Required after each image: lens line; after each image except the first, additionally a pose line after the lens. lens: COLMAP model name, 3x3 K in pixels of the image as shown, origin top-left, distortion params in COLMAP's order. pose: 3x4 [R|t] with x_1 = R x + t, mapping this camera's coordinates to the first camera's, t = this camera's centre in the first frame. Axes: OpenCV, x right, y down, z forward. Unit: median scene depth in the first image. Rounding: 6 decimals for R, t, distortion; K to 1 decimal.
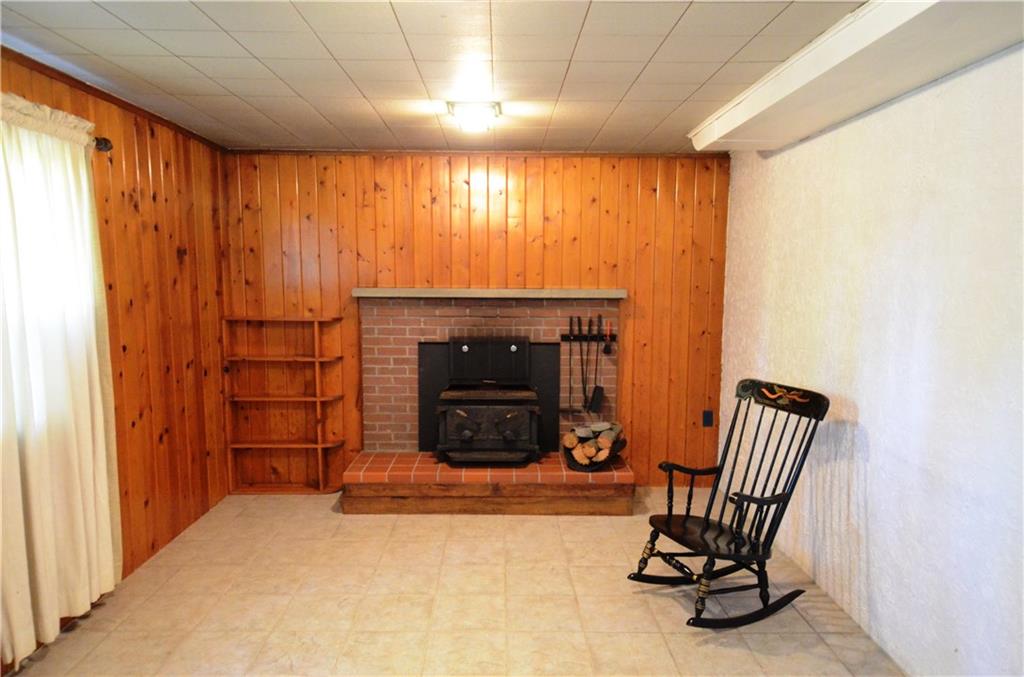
lens RADIAL K [[685.2, 0, 510.5], [0, 685.2, 340.9], [0, 0, 1]] dist [0.023661, -0.002905]
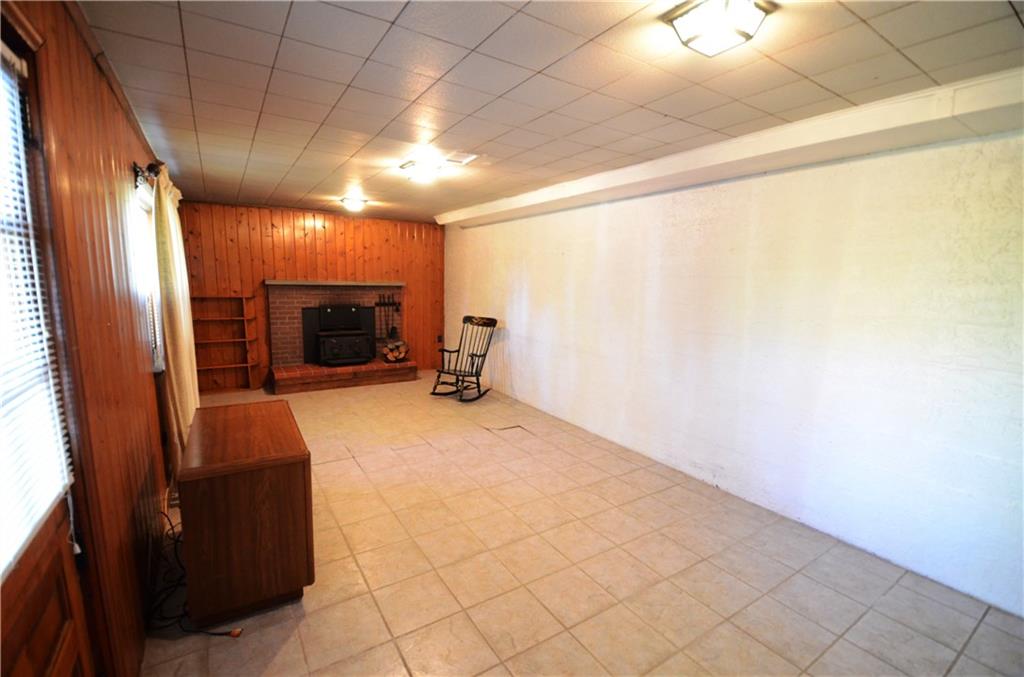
lens RADIAL K [[448.1, 0, 511.1], [0, 448.1, 338.9], [0, 0, 1]] dist [-0.000057, -0.000041]
pose [[0.840836, -0.057886, 0.538186, -0.326886], [0.034921, 0.997995, 0.052784, 0.043319], [-0.540163, -0.025589, 0.841171, -0.399875]]
